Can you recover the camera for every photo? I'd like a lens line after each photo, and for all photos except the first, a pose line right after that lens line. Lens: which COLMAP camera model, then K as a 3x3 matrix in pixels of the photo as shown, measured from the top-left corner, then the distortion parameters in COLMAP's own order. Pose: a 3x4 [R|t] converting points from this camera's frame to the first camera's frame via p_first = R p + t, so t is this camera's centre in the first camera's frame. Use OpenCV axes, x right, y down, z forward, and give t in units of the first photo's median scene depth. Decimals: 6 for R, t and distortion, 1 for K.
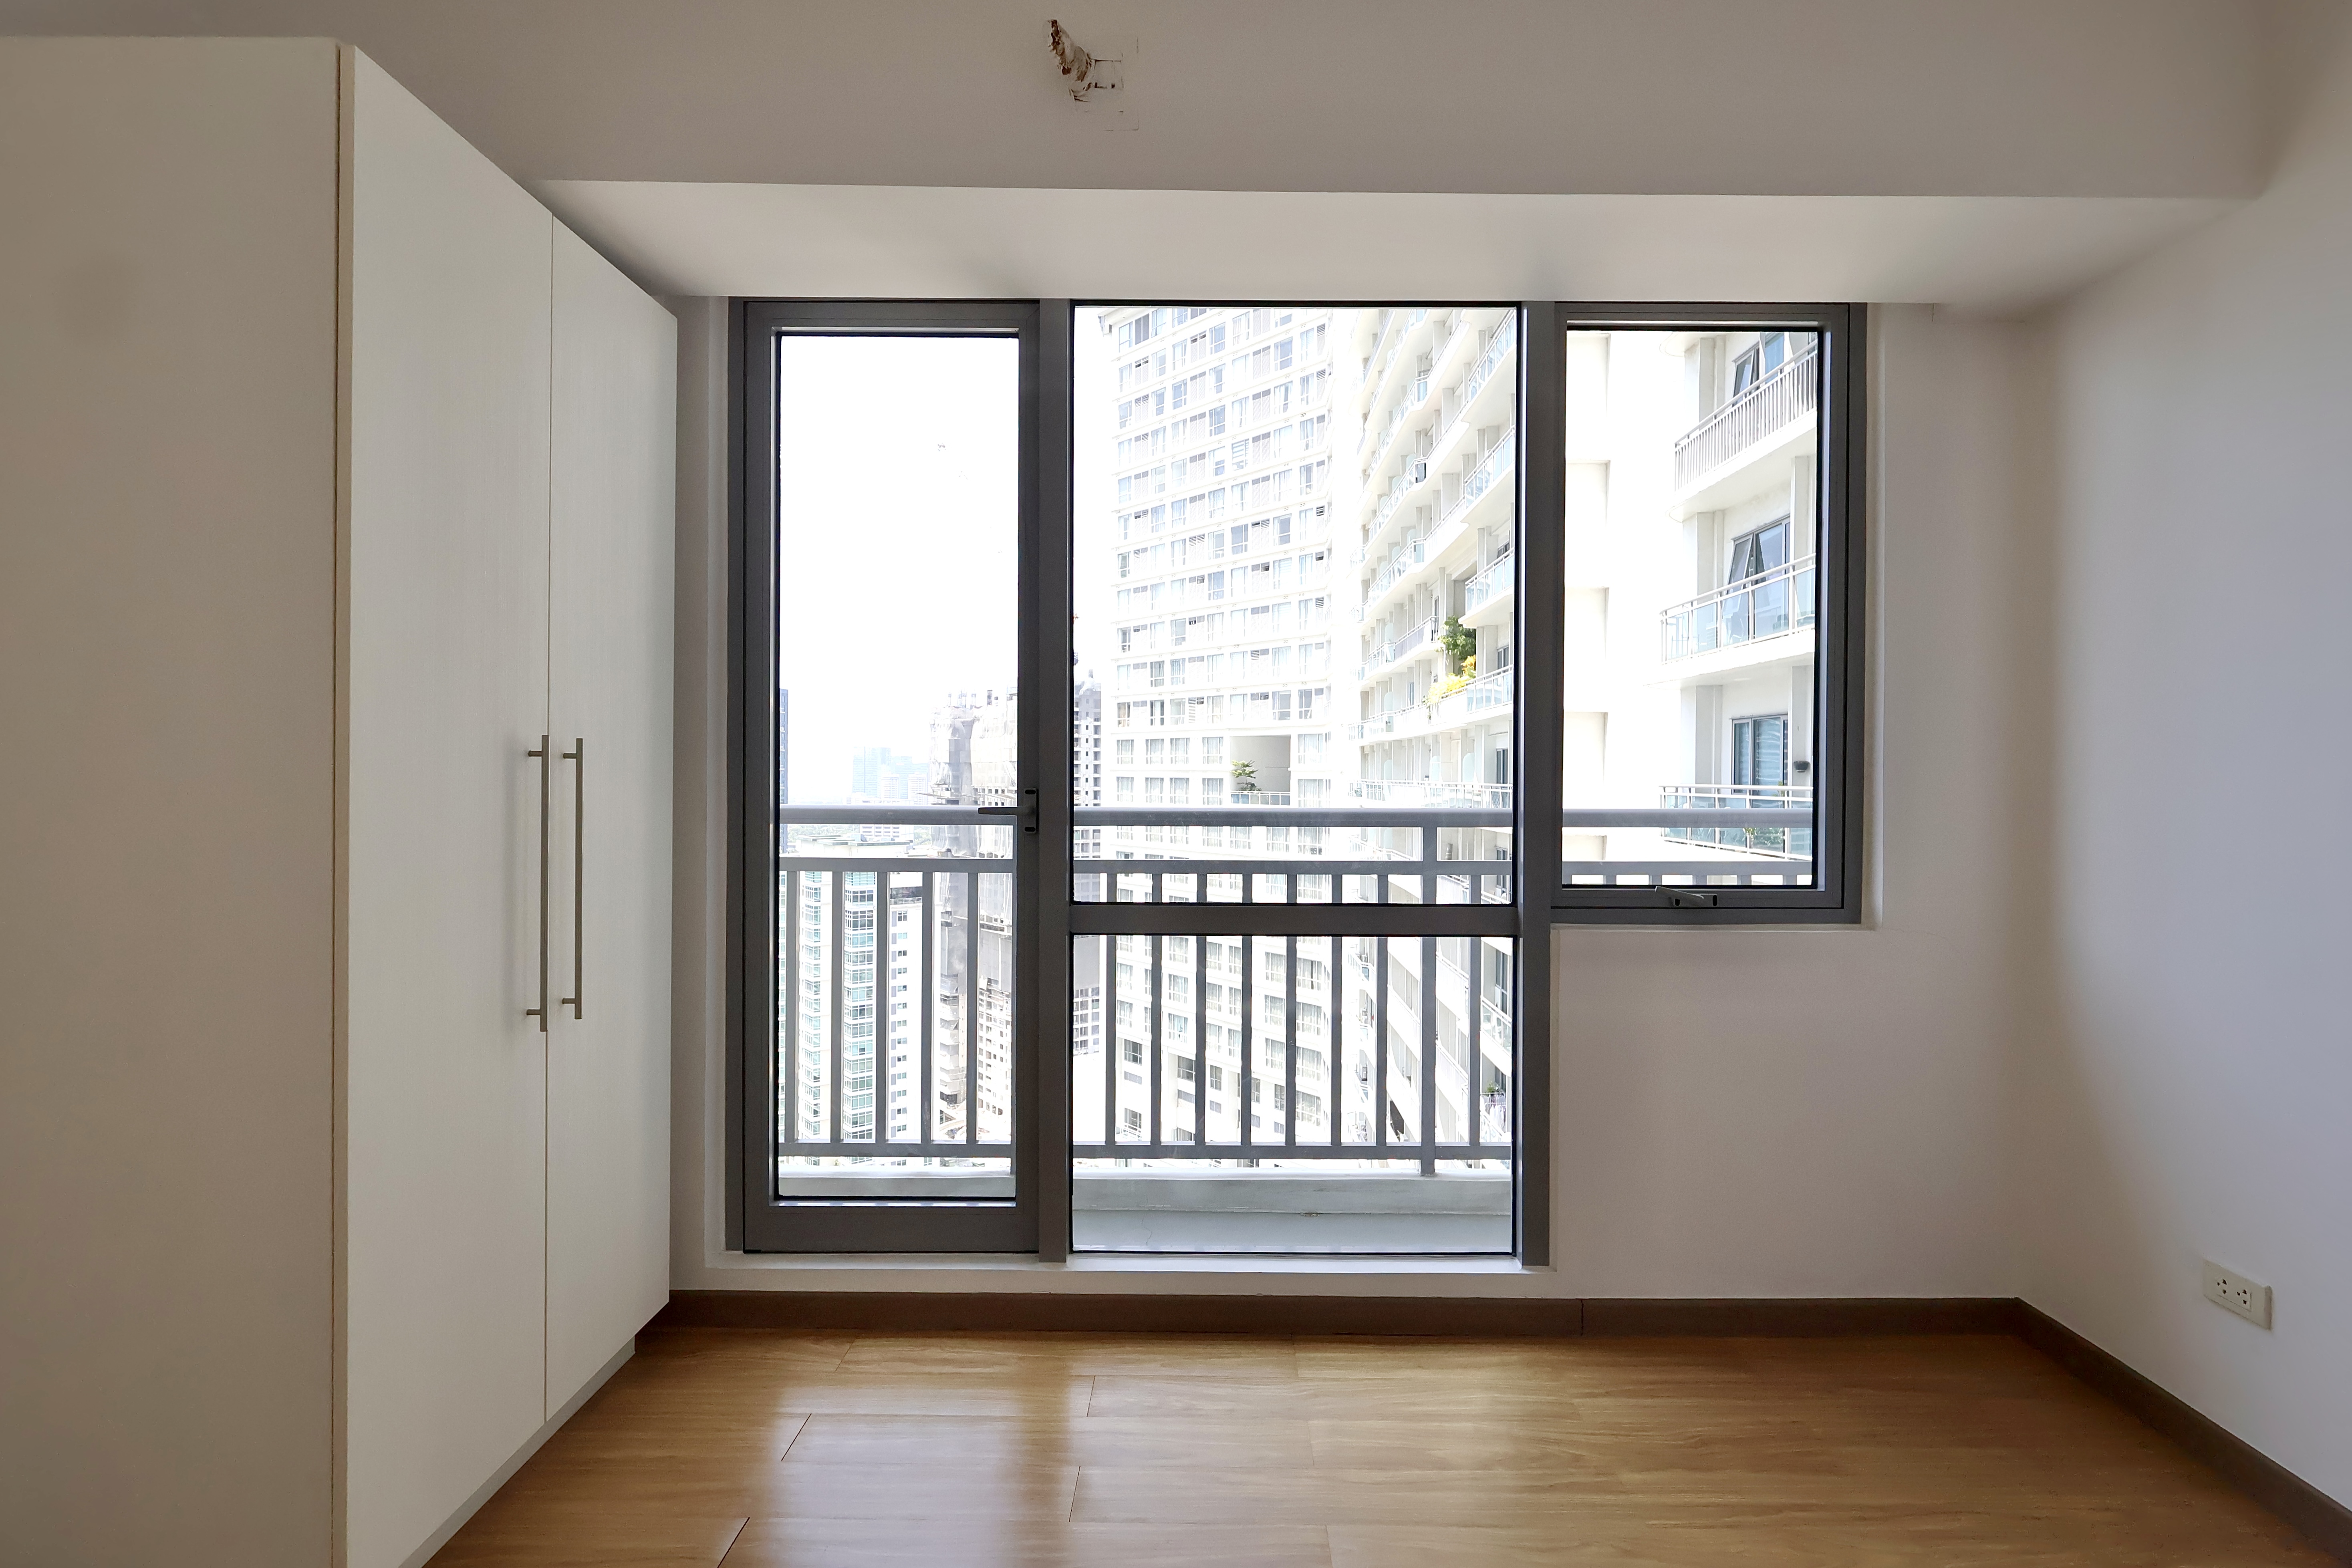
lens RADIAL K [[1178.3, 0, 1182.9], [0, 1178.3, 780.0], [0, 0, 1]] dist [-0.002025, 0.000046]
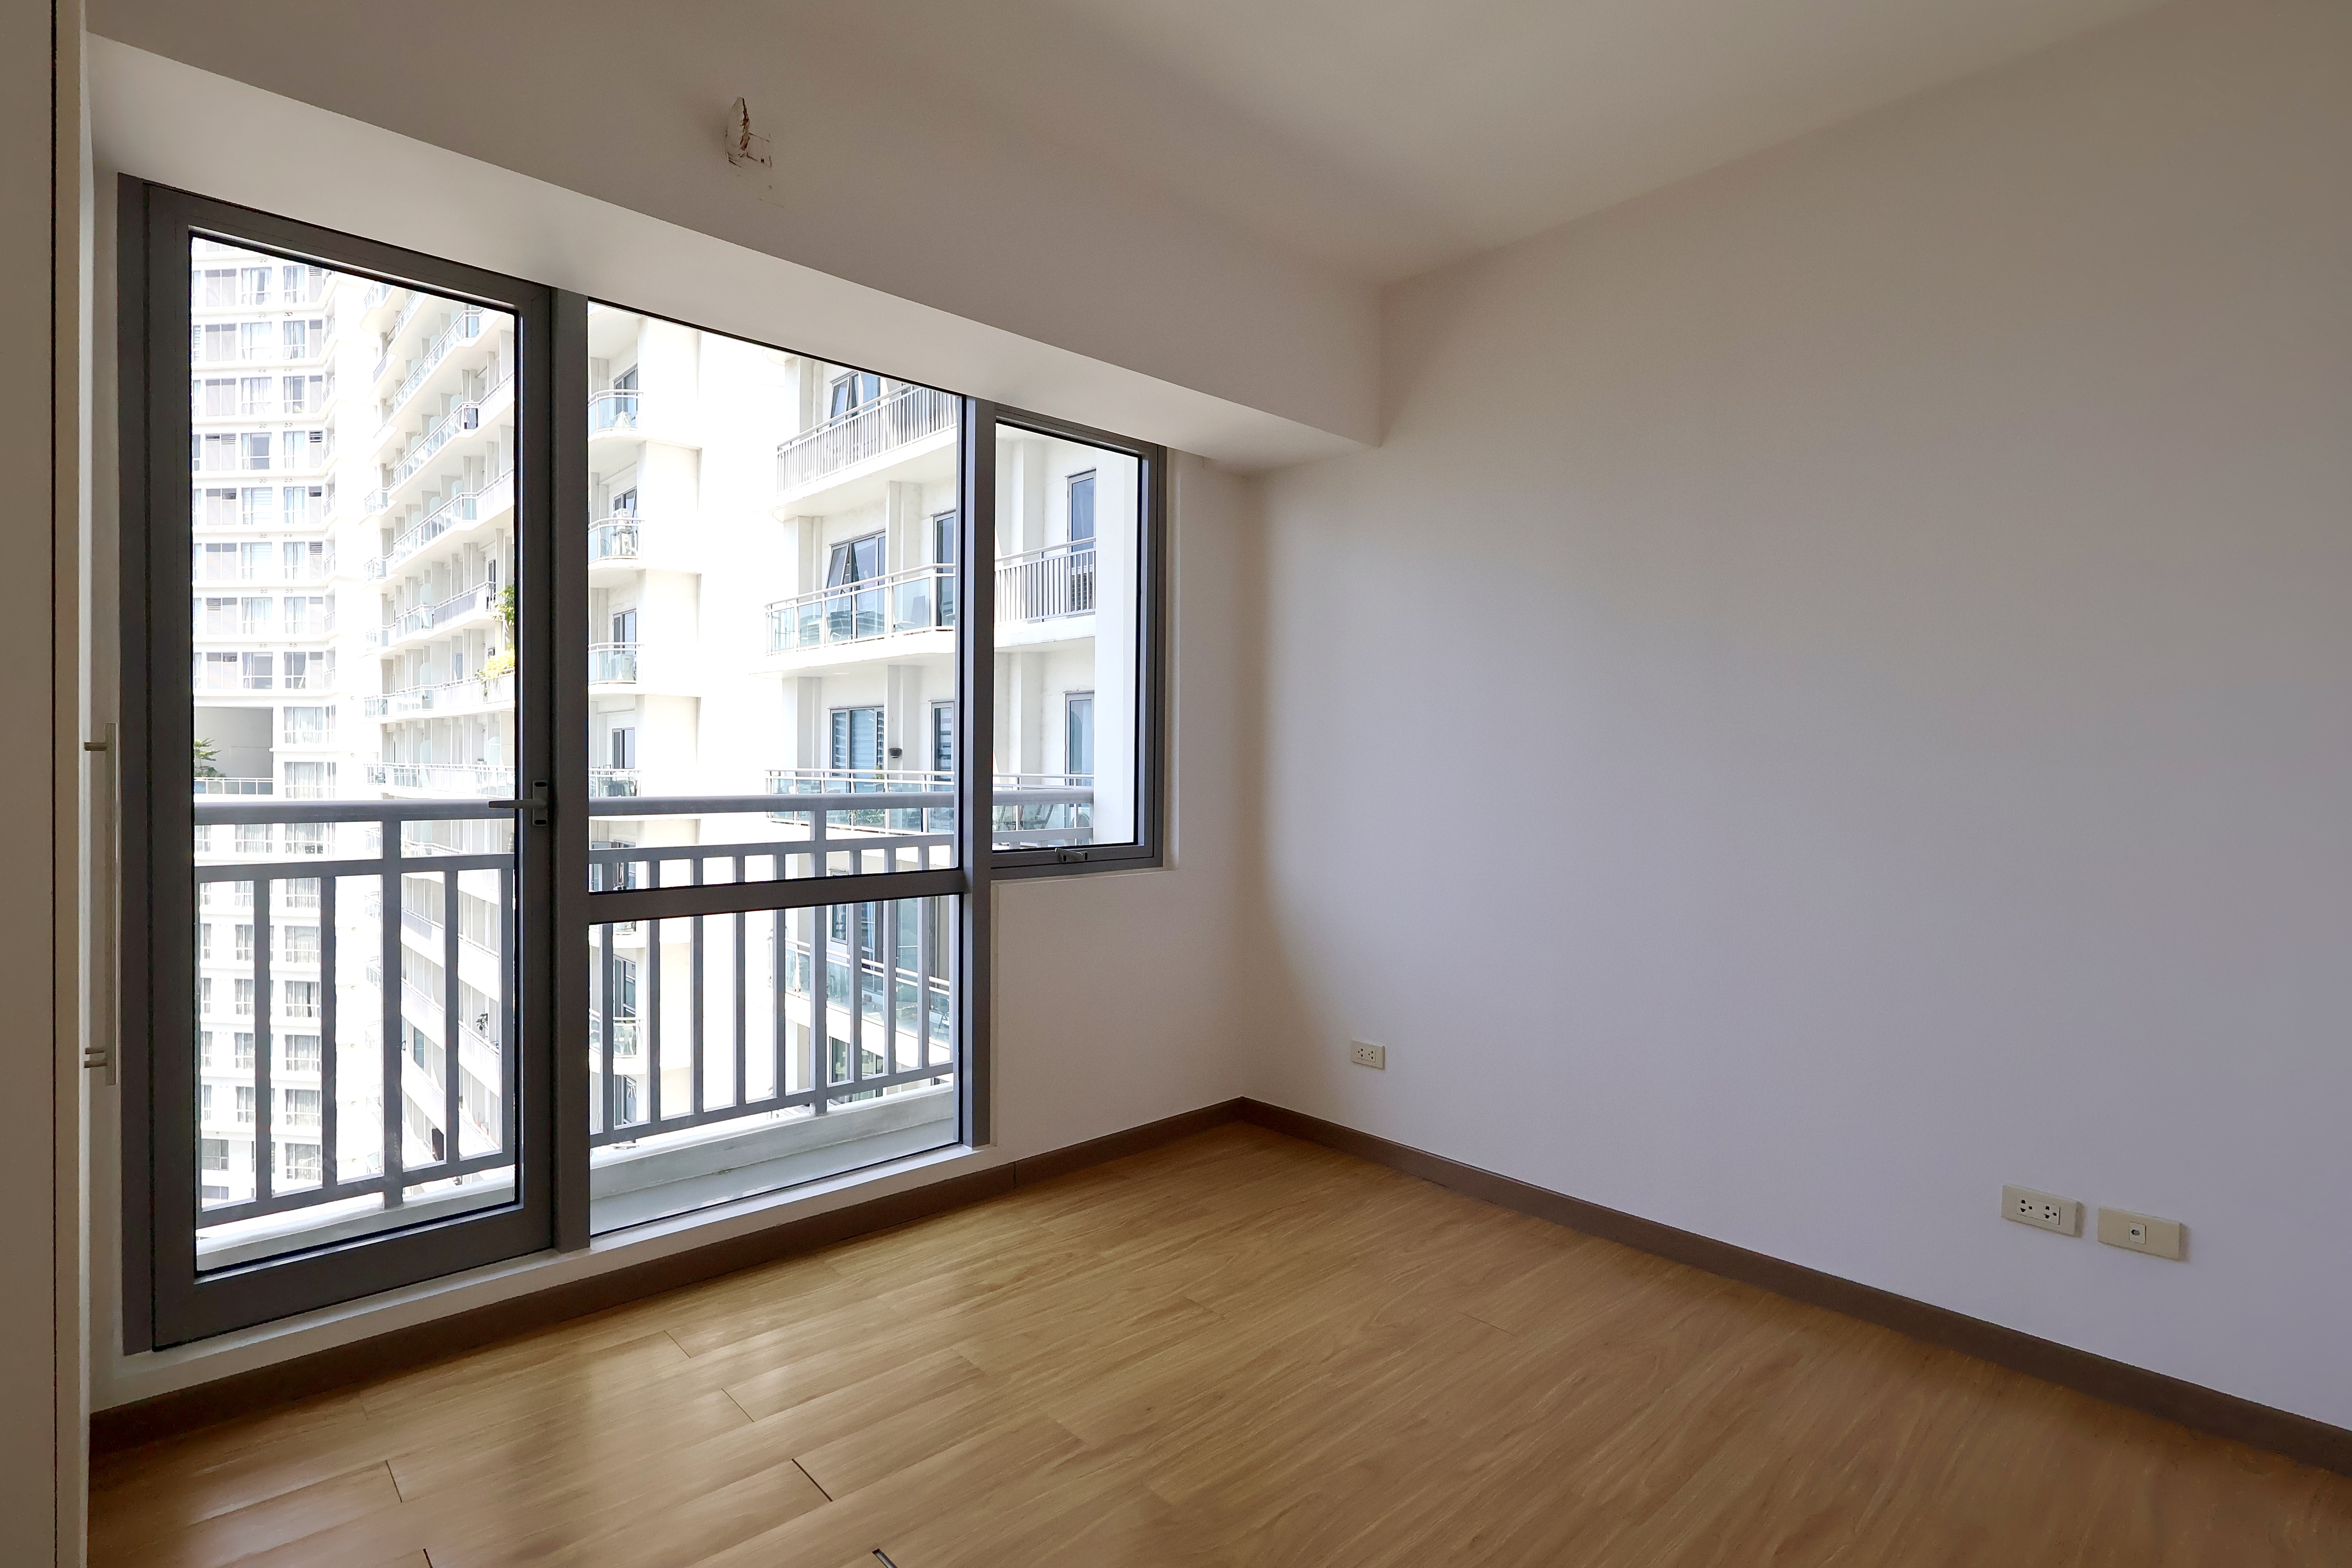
lens RADIAL K [[1148.4, 0, 1176.0], [0, 1148.4, 784.0], [0, 0, 1]] dist [-0.002778, 0.001088]
pose [[0.730548, -0.011474, 0.682765, -0.387486], [-0.000500, 0.999850, 0.017337, -0.006679], [-0.682862, -0.013007, 0.730432, -0.060526]]
